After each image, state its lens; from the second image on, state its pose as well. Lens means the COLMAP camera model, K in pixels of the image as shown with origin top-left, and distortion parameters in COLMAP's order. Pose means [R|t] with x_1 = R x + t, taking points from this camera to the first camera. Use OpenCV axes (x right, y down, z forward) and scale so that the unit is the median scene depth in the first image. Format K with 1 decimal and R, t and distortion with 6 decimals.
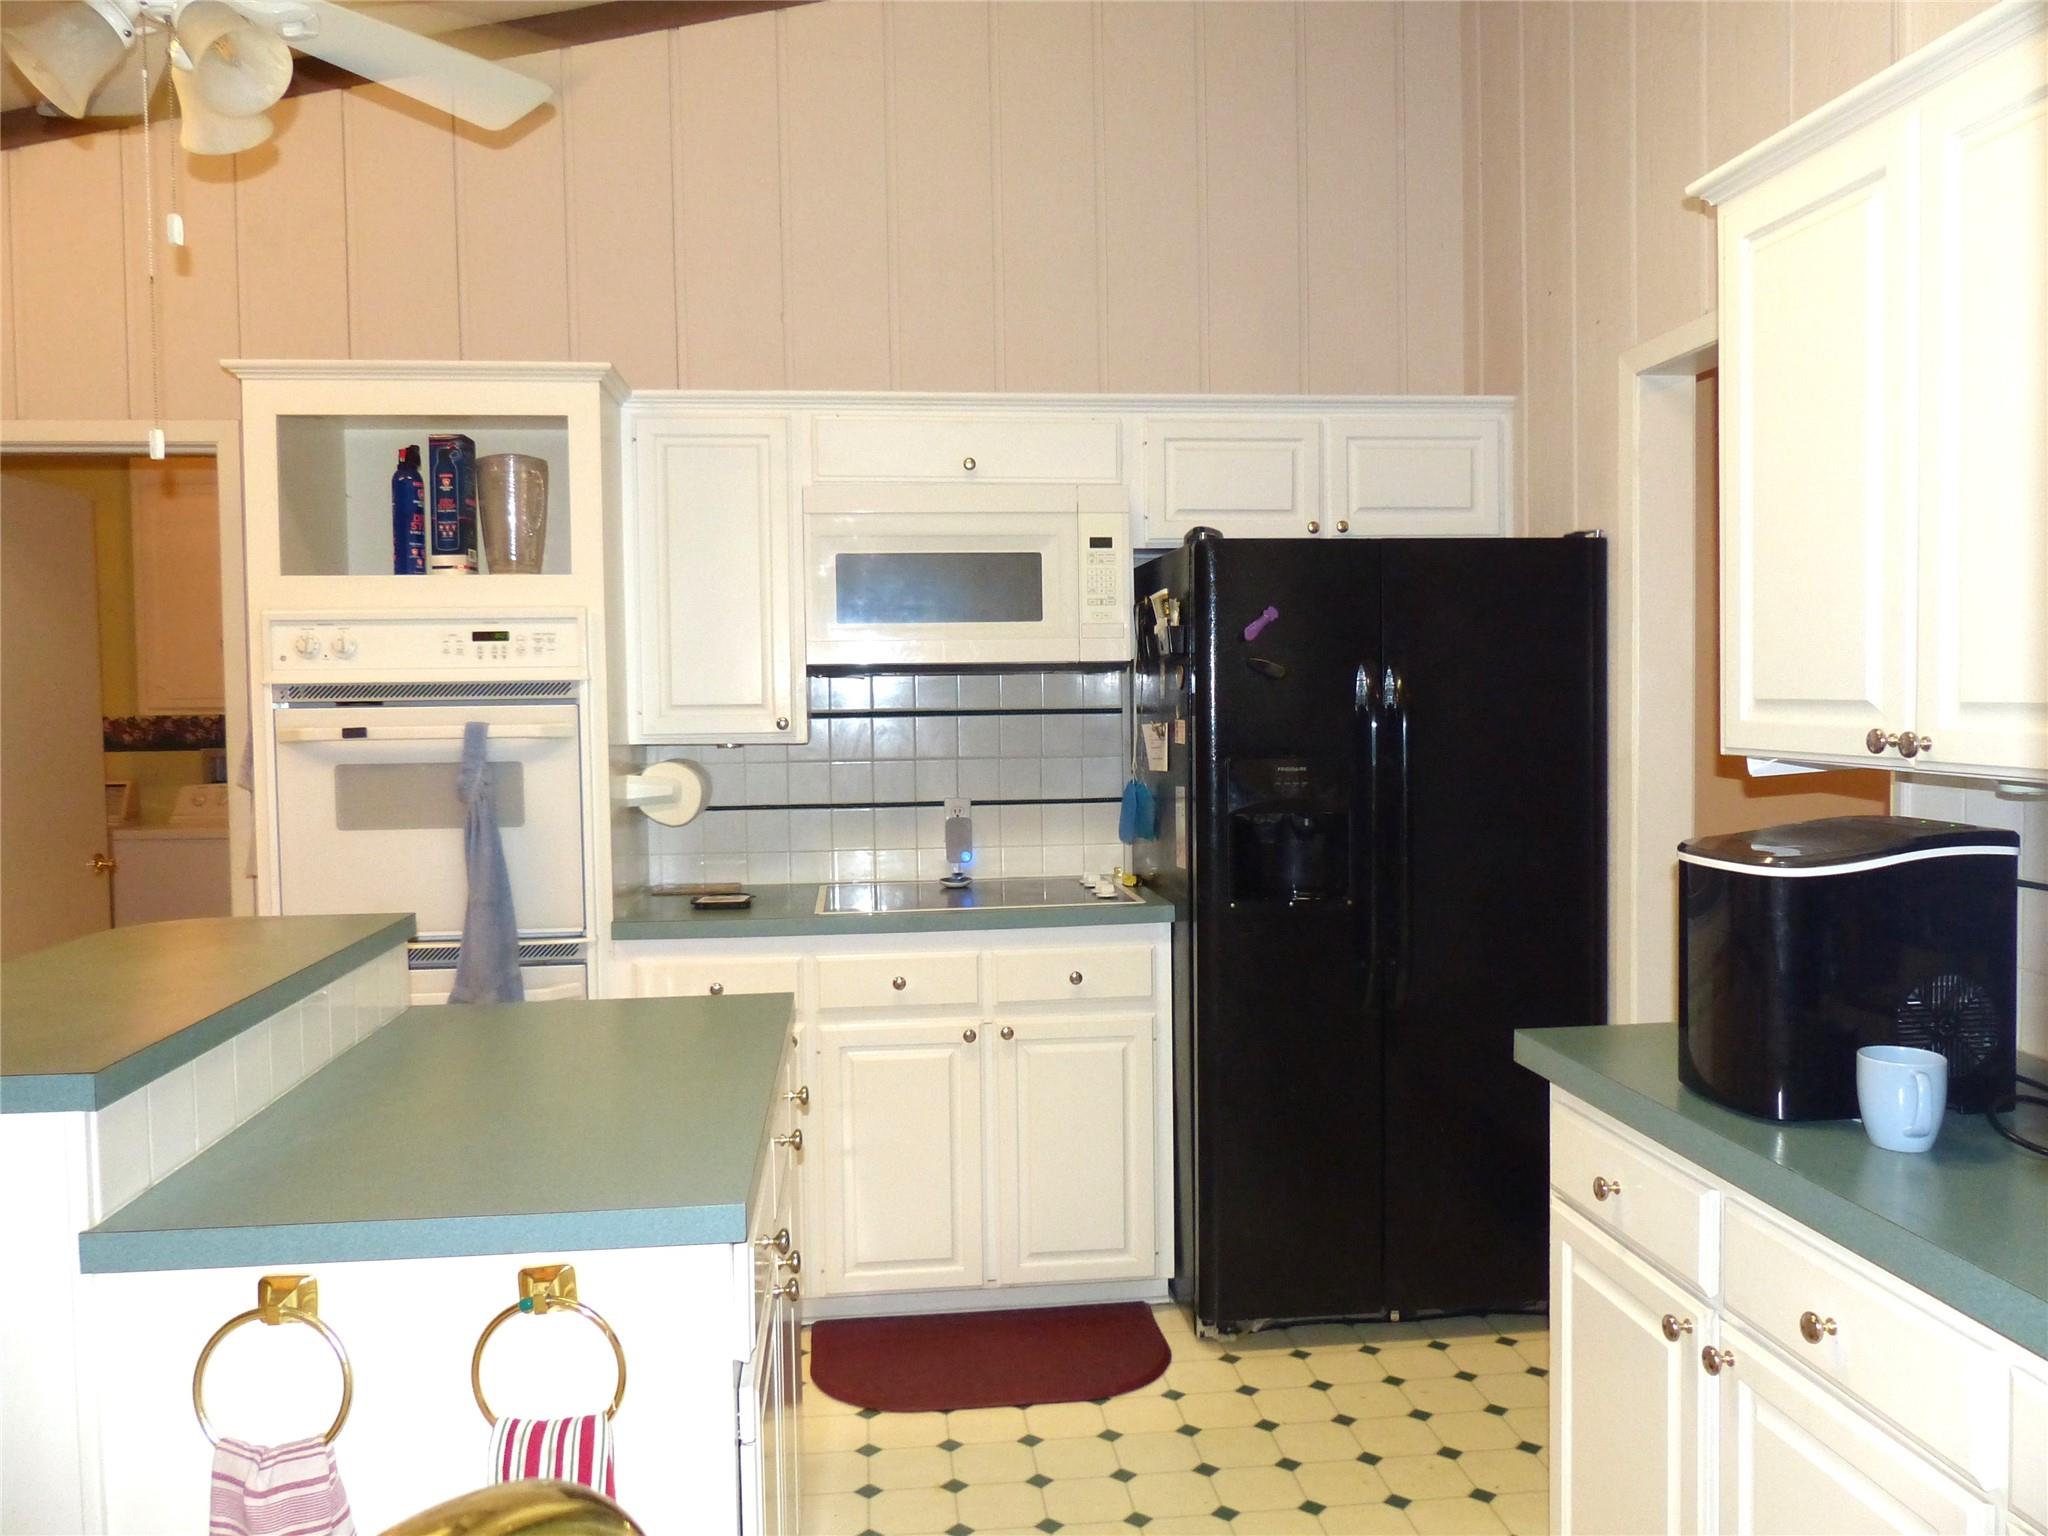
lens RADIAL K [[1526.1, 0, 1017.8], [0, 1526.1, 768.1], [0, 0, 1]] dist [-0.032313, 0.003585]
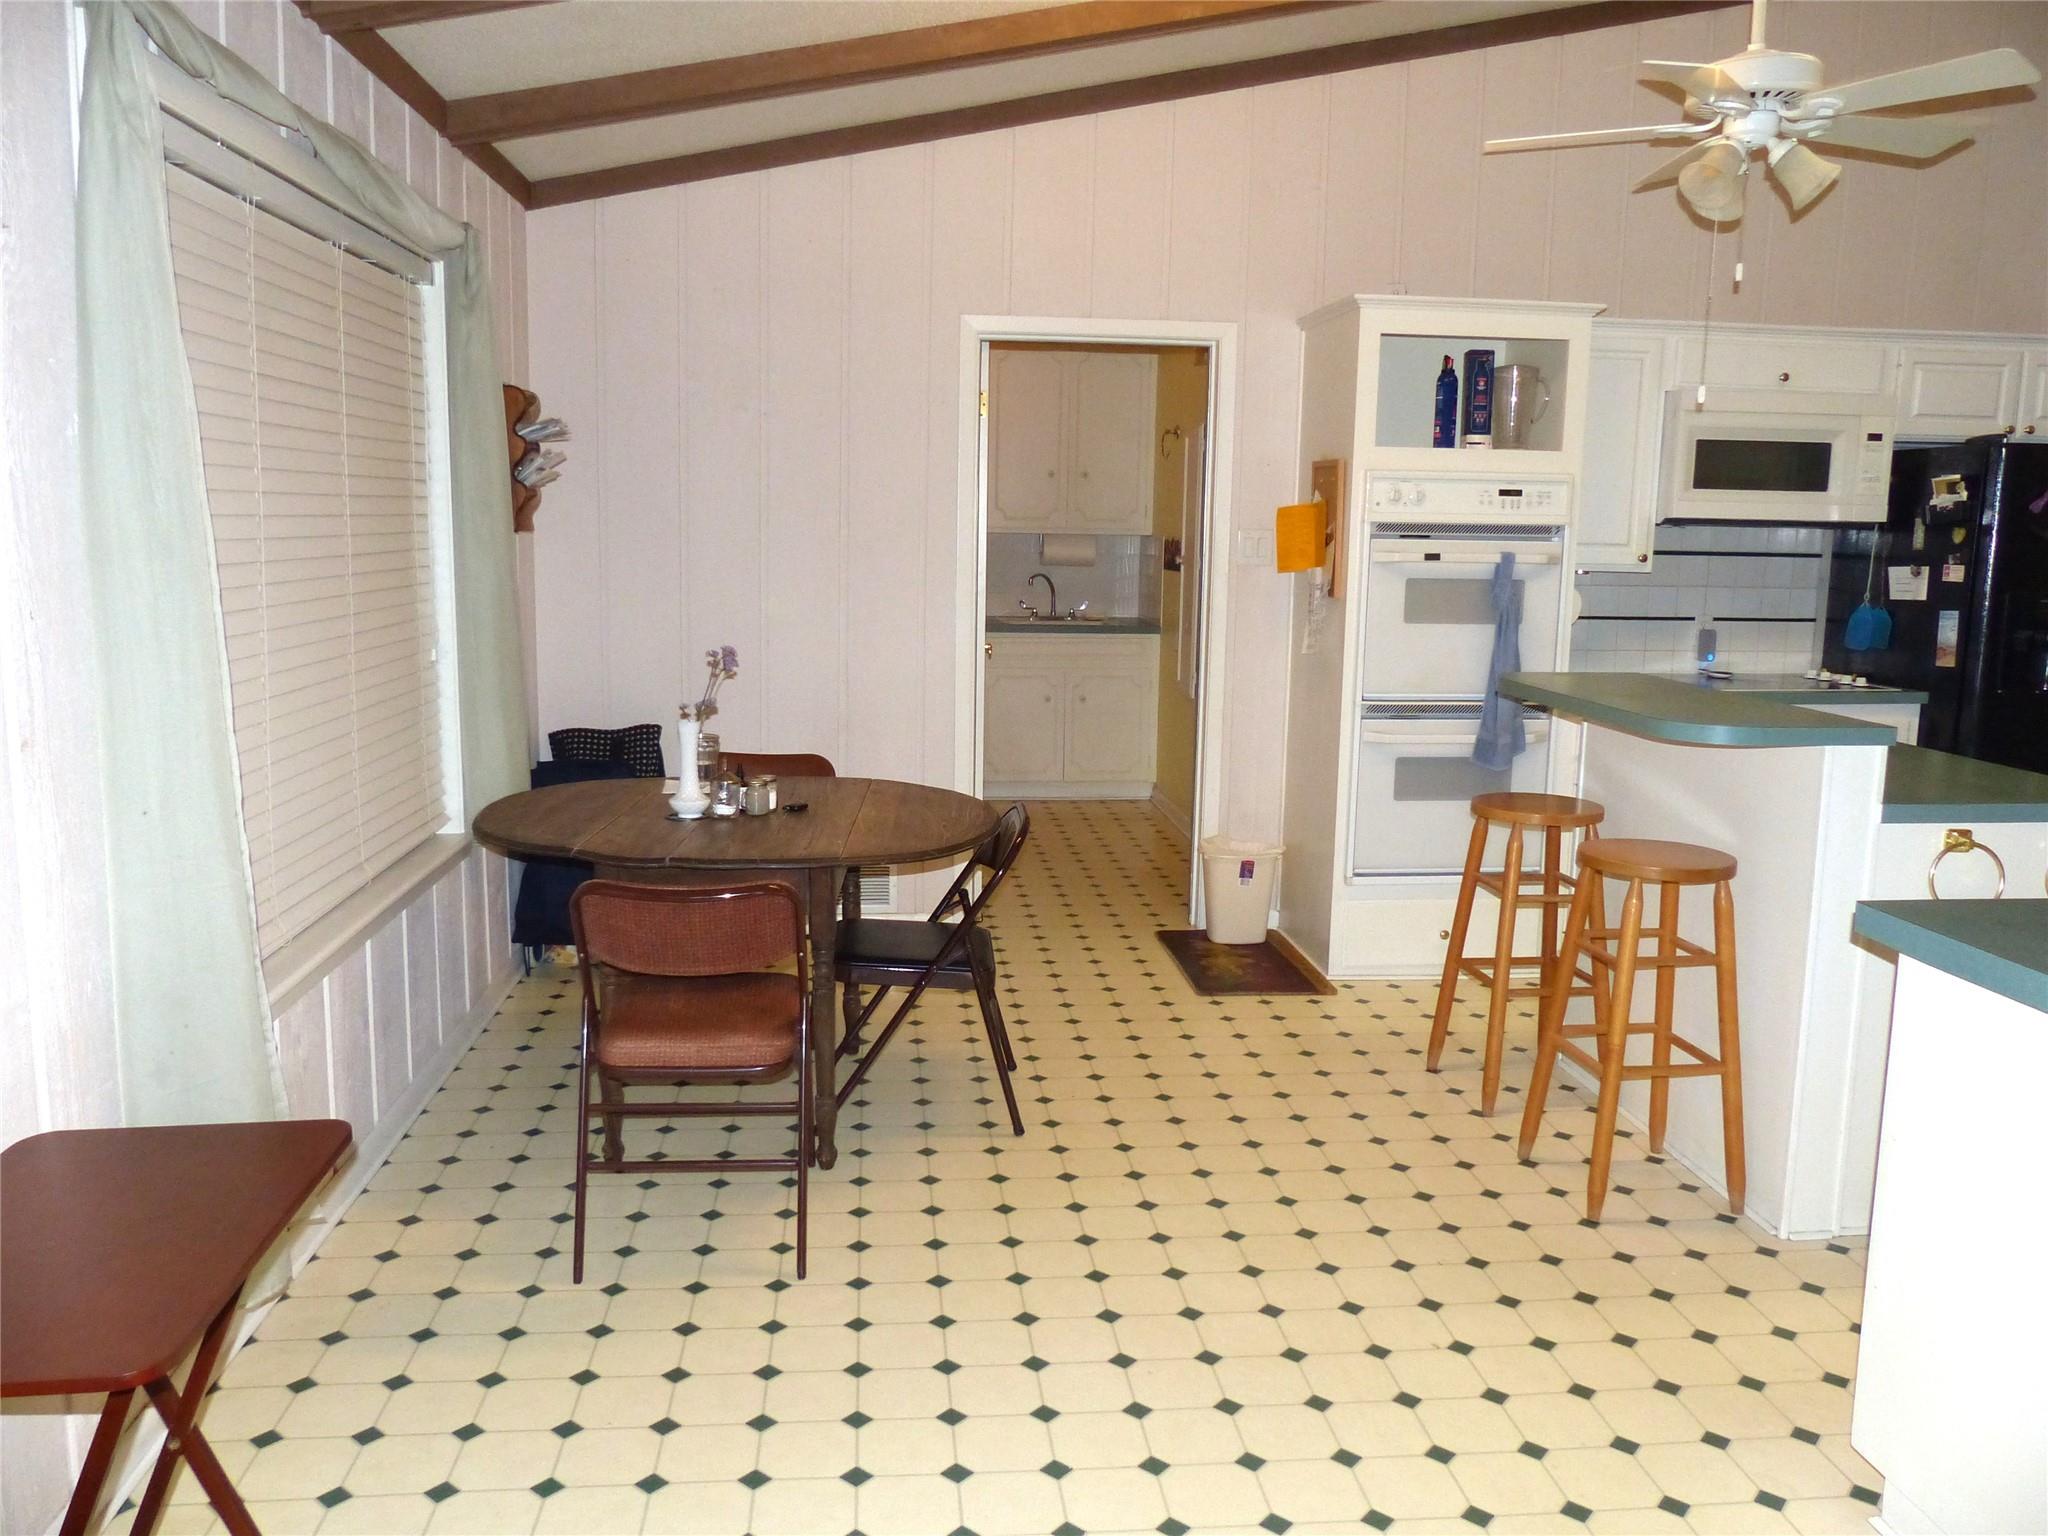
lens RADIAL K [[1526.1, 0, 1017.8], [0, 1526.1, 768.1], [0, 0, 1]] dist [-0.032313, 0.003585]
pose [[0.999593, 0.027648, -0.006979, -0.795412], [-0.026732, 0.993771, 0.108185, 0.030405], [0.009926, -0.107955, 0.994106, -0.478908]]
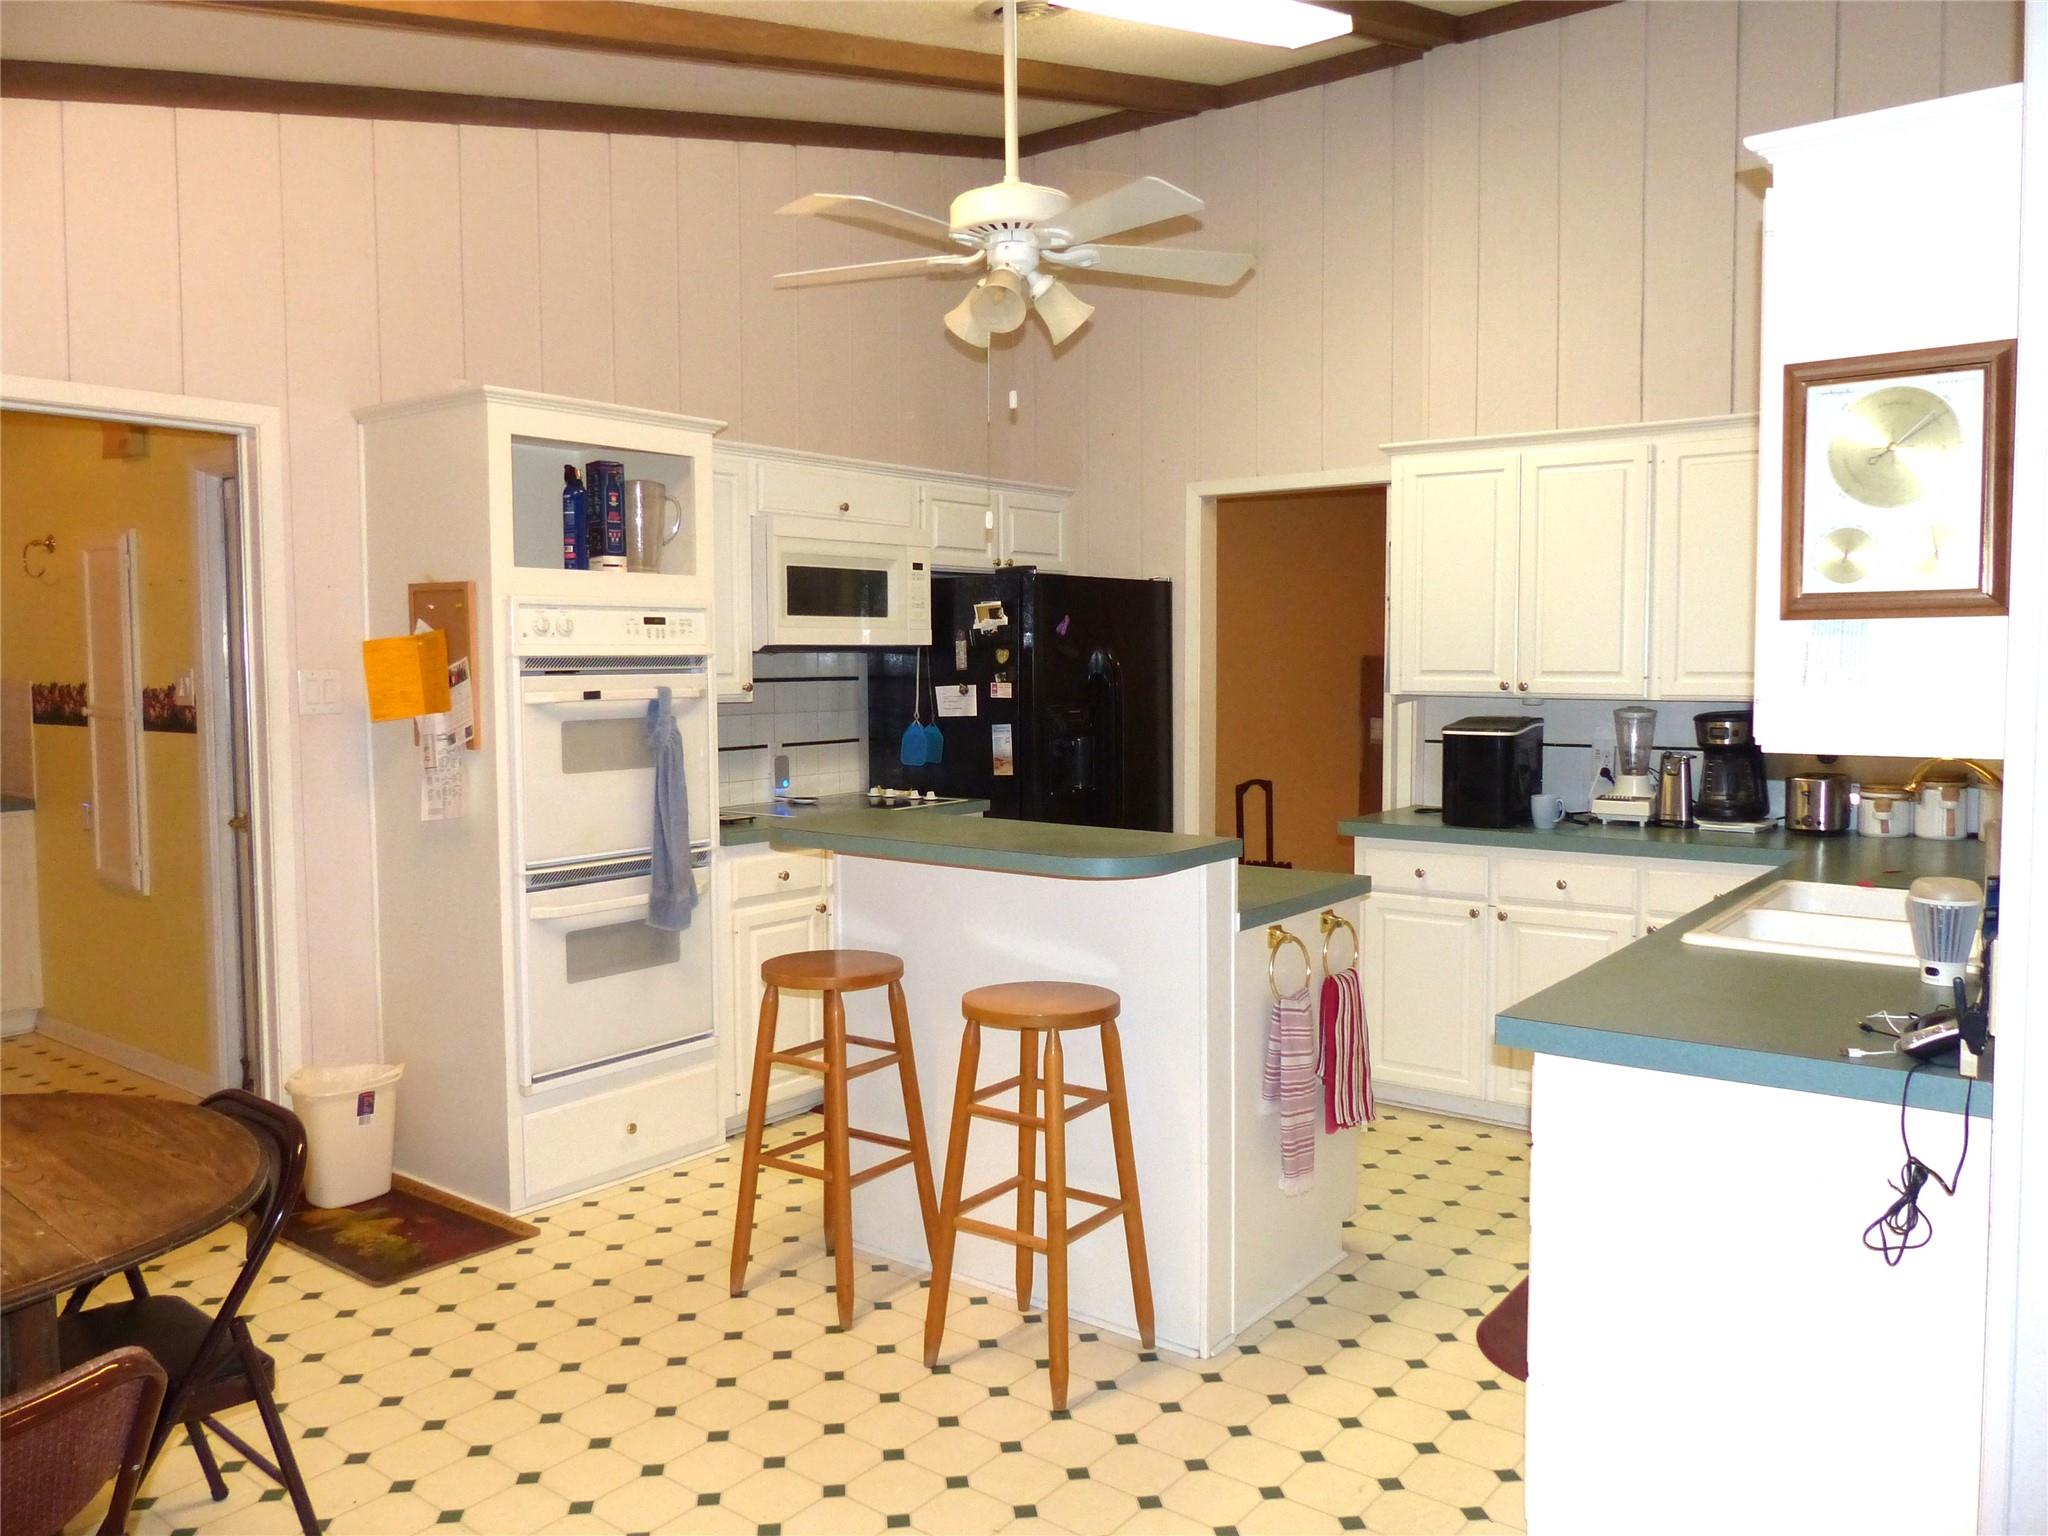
lens RADIAL K [[1526.1, 0, 1017.8], [0, 1526.1, 768.1], [0, 0, 1]] dist [-0.032313, 0.003585]
pose [[0.694290, -0.044785, 0.718300, -1.068230], [0.033693, 0.998990, 0.029718, 0.011417], [-0.718906, 0.003569, 0.695098, -0.134936]]
